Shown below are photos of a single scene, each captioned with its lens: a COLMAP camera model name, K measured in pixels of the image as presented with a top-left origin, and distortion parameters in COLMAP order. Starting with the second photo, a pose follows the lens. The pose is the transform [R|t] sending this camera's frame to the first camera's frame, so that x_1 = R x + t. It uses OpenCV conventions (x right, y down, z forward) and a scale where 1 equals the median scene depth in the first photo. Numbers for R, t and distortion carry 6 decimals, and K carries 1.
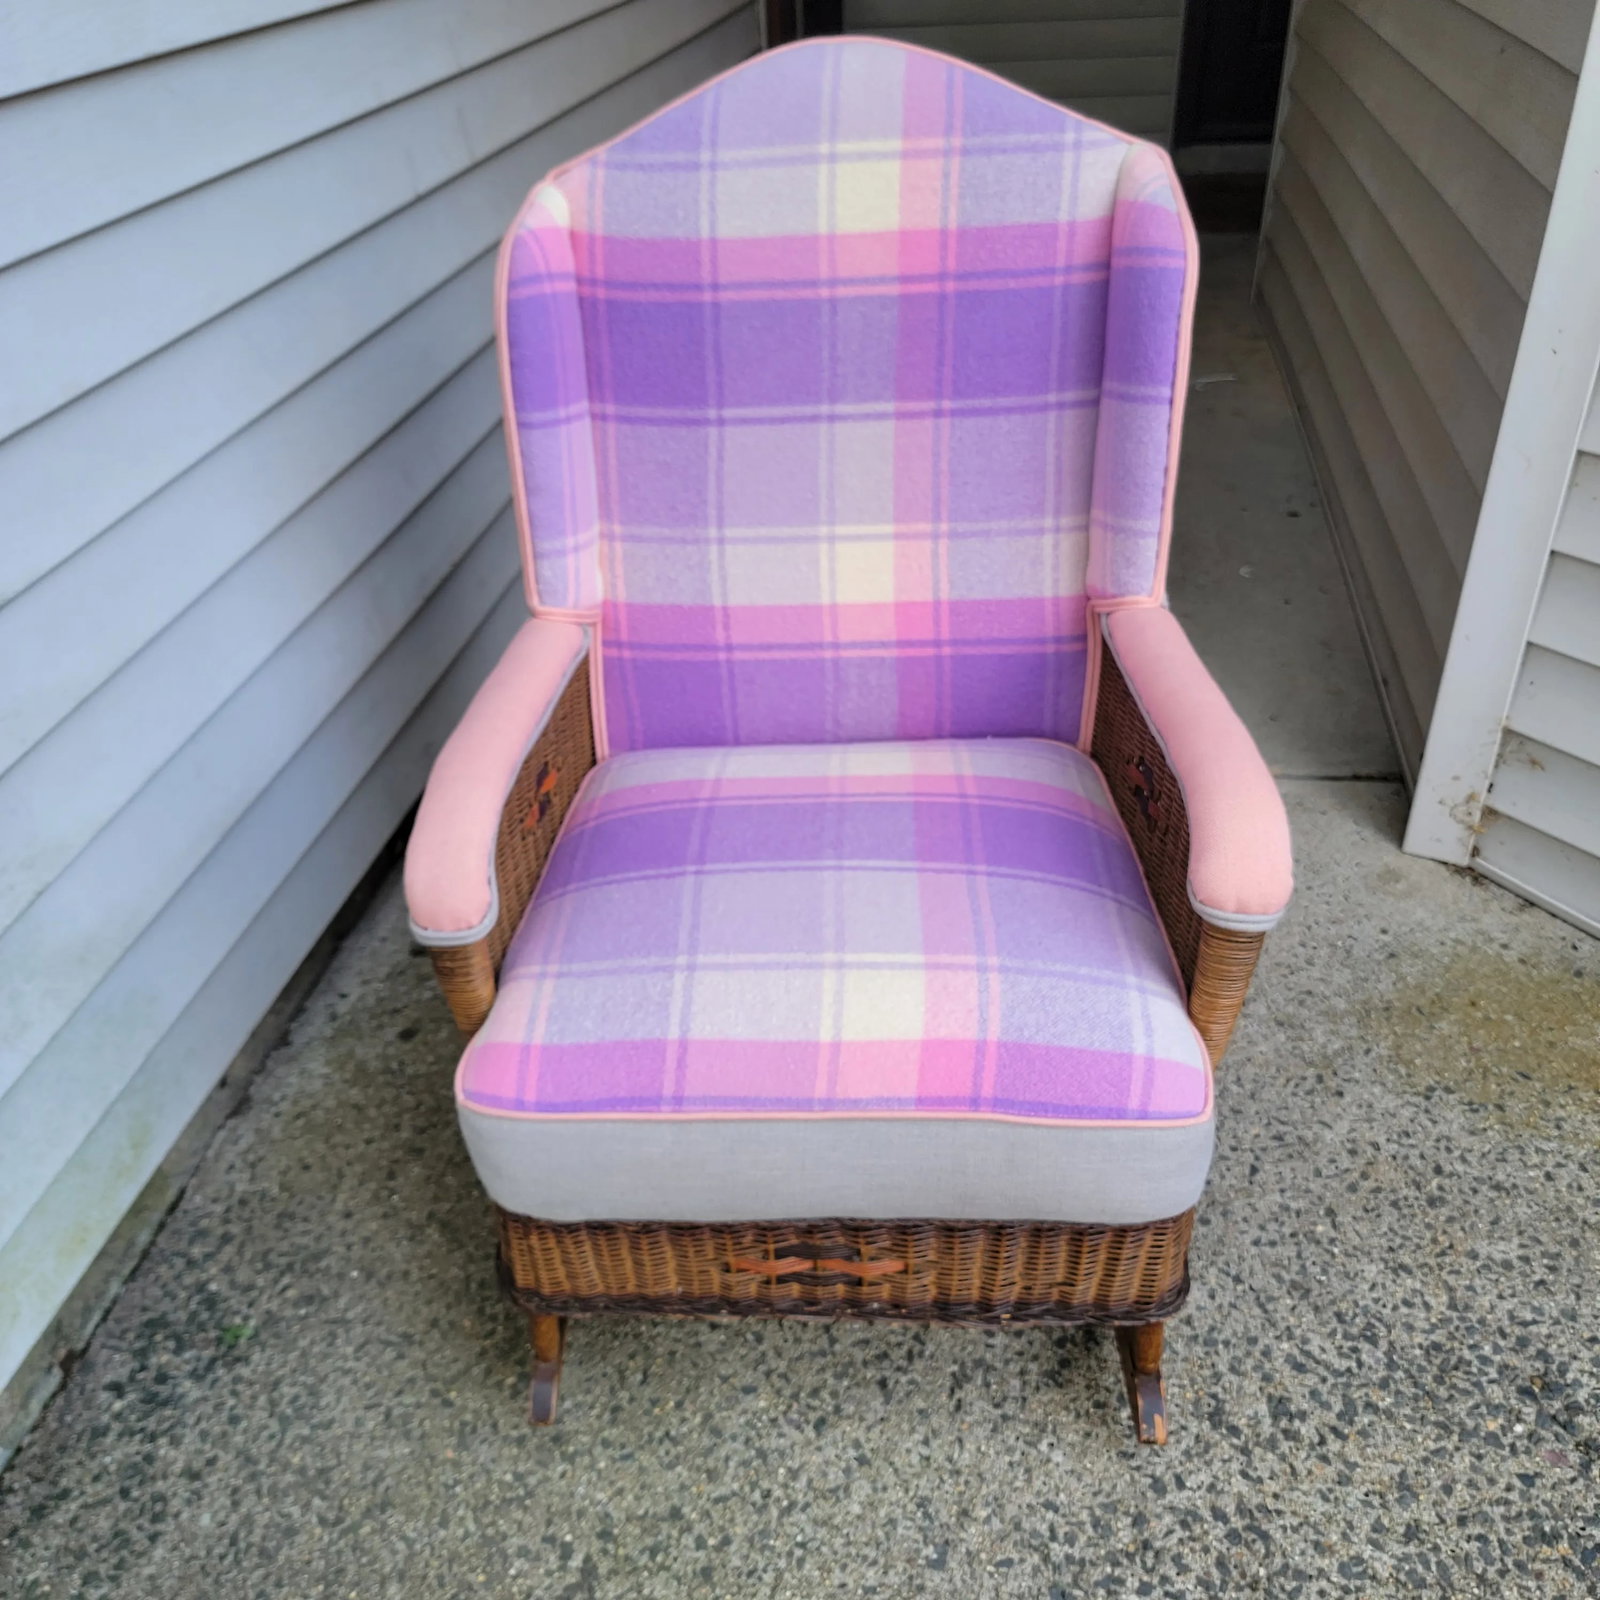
lens RADIAL K [[1539.6, 0, 782.4], [0, 1539.6, 791.6], [0, 0, 1]] dist [0.035759, 0.000000]
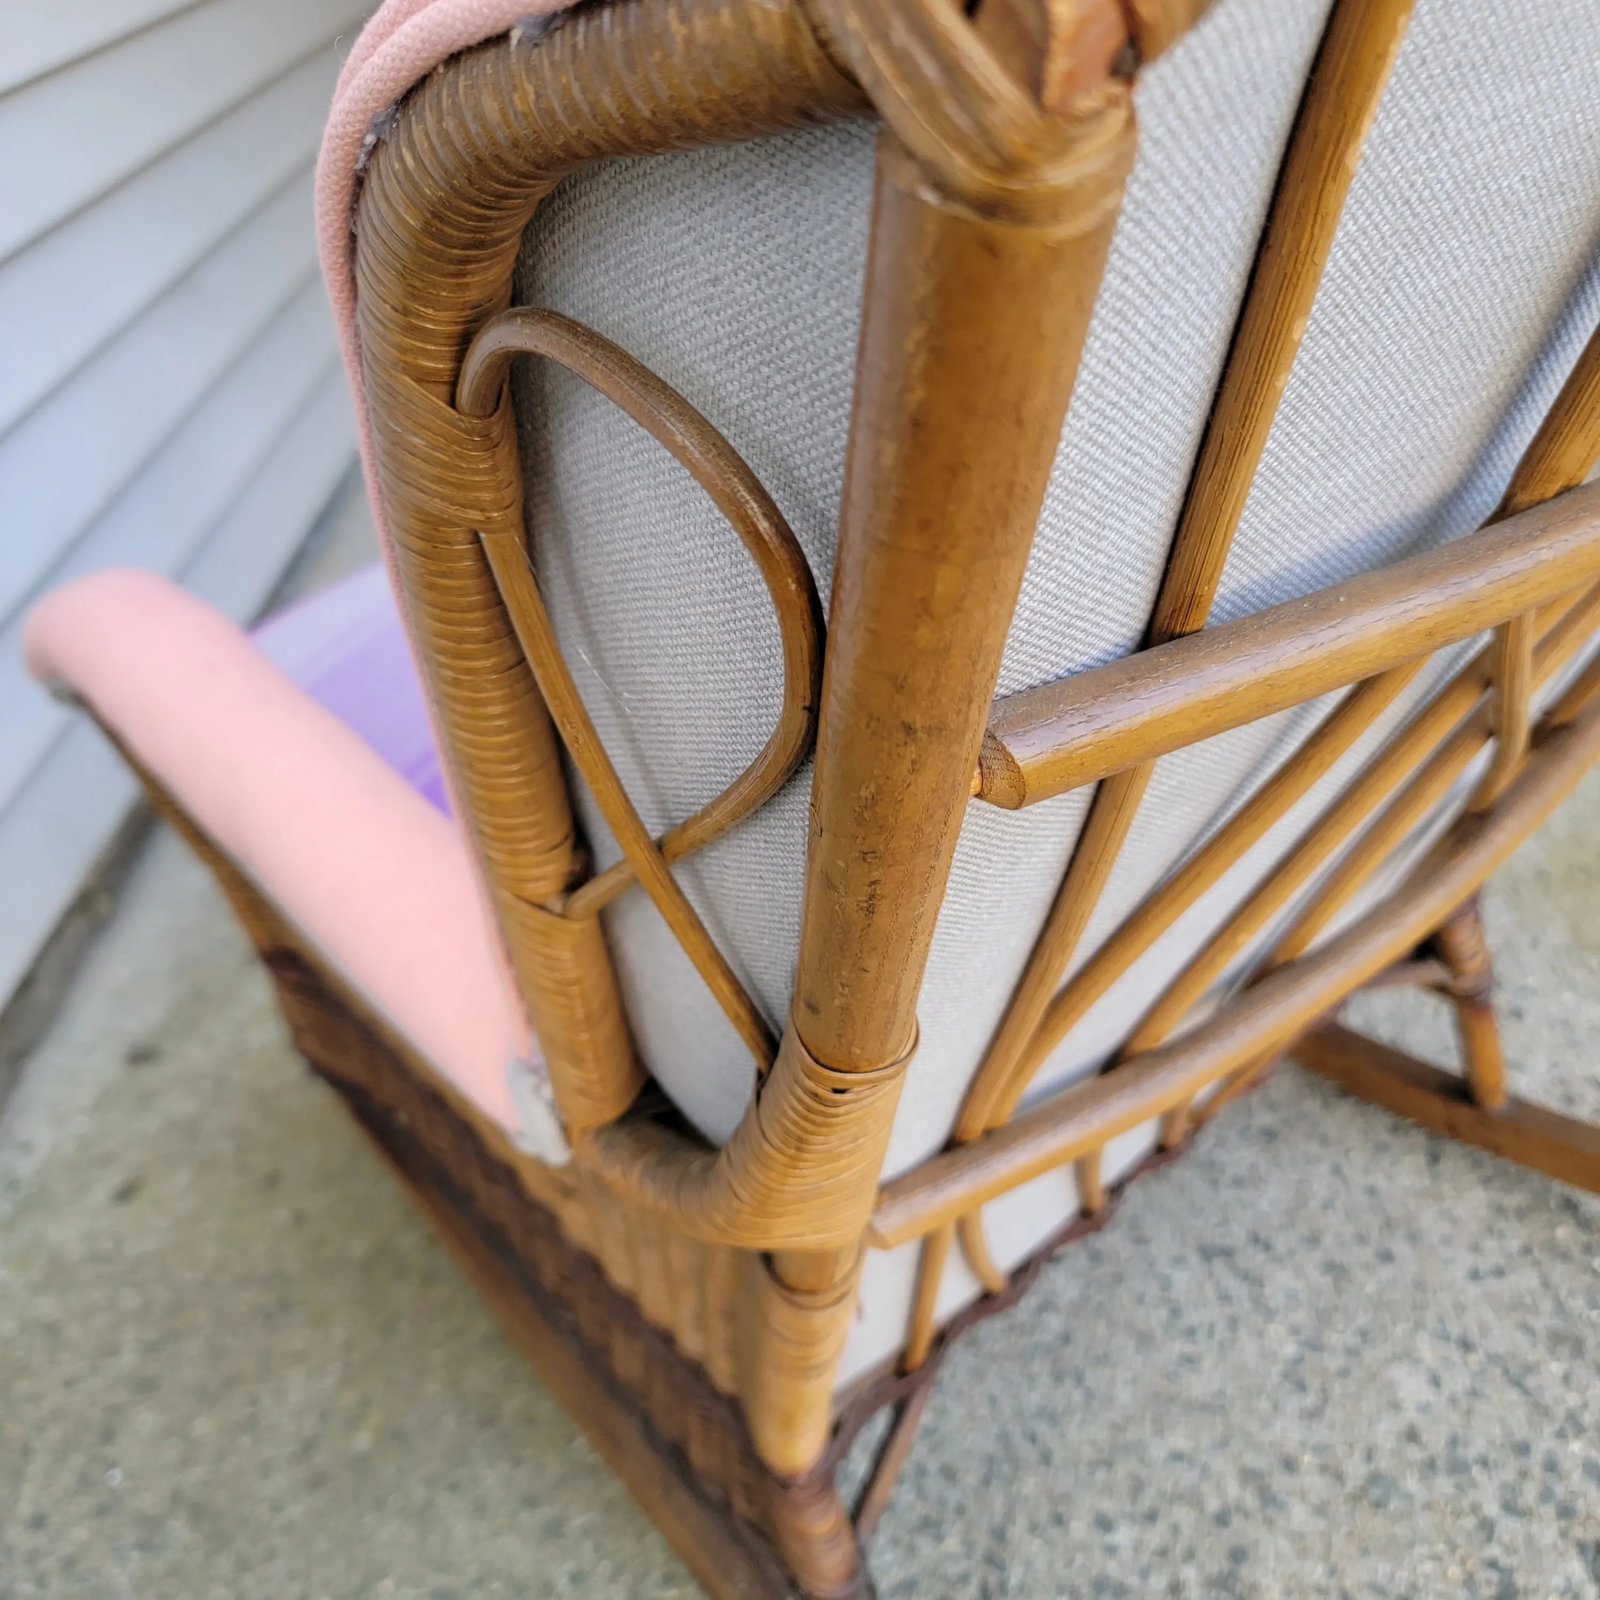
lens RADIAL K [[1530.9, 0, 784.1], [0, 1530.9, 802.9], [0, 0, 1]] dist [-0.000923, 0.000000]
pose [[0.981025, -0.182227, 0.066203, 0.022834], [0.180289, 0.983019, 0.034202, 0.029284], [-0.071311, -0.021617, 0.997220, 0.424877]]
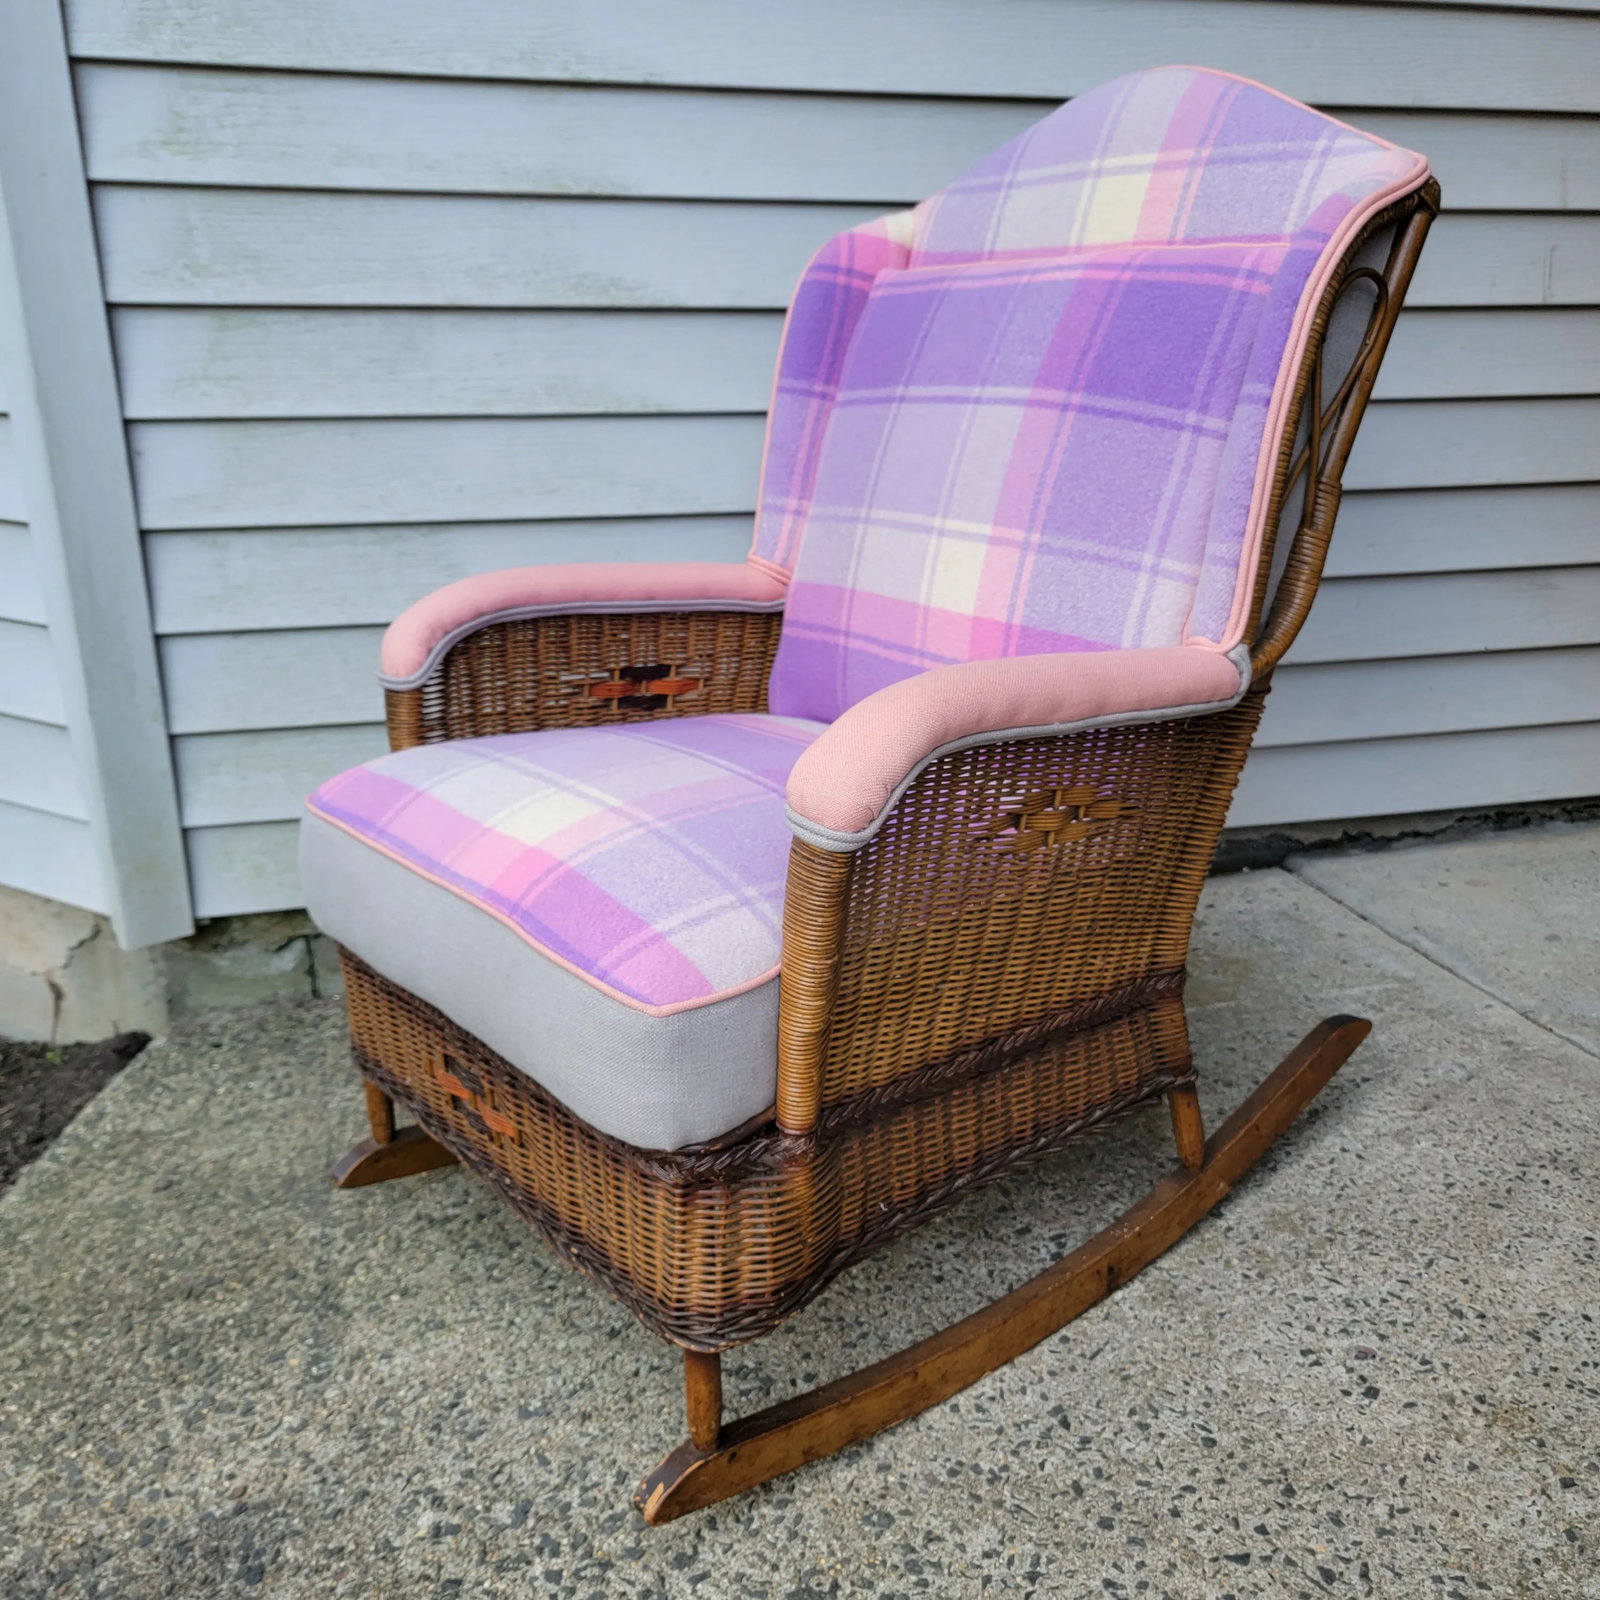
lens RADIAL K [[1539.6, 0, 788.2], [0, 1539.6, 795.4], [0, 0, 1]] dist [0.035759, 0.000000]
pose [[0.403307, 0.314505, -0.859319, 0.772647], [-0.505339, 0.859445, 0.077379, 0.015111], [0.762873, 0.403040, 0.505552, 0.439509]]
